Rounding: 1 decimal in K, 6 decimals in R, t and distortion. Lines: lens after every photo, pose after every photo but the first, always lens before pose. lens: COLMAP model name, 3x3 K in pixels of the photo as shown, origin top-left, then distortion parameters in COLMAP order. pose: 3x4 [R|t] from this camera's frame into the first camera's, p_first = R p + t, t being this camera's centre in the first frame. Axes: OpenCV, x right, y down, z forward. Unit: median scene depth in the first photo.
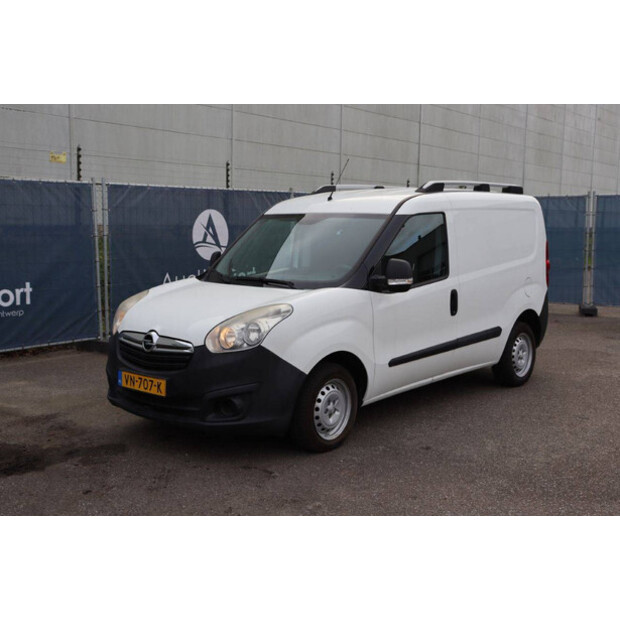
lens RADIAL K [[760.0, 0, 310.0], [0, 760.0, 310.0], [0, 0, 1]] dist [0.001036, 0.002073]
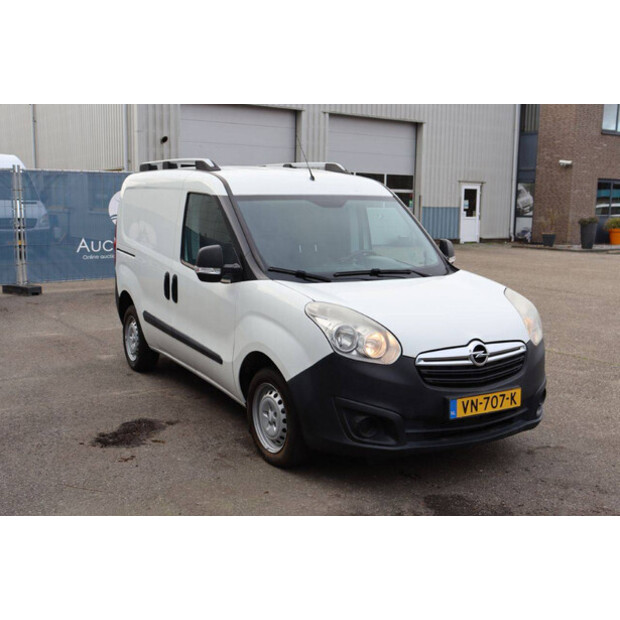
lens RADIAL K [[742.7, 0, 310.0], [0, 742.7, 310.0], [0, 0, 1]] dist [-0.008204, 0.058153]
pose [[0.313756, -0.145215, 0.938333, -0.958219], [0.103956, 0.987549, 0.118071, -0.112356], [-0.943796, 0.060500, 0.324945, 0.847388]]
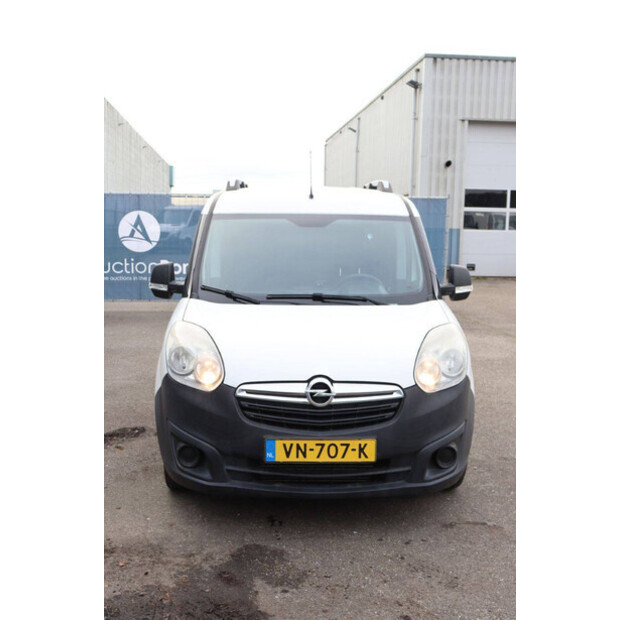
lens RADIAL K [[762.6, 0, 310.0], [0, 762.6, 310.0], [0, 0, 1]] dist [0.001870, 0.010995]
pose [[0.729058, -0.075423, 0.680283, -0.659336], [0.070692, 0.996892, 0.034766, -0.057738], [-0.680791, 0.022744, 0.732124, 0.442853]]
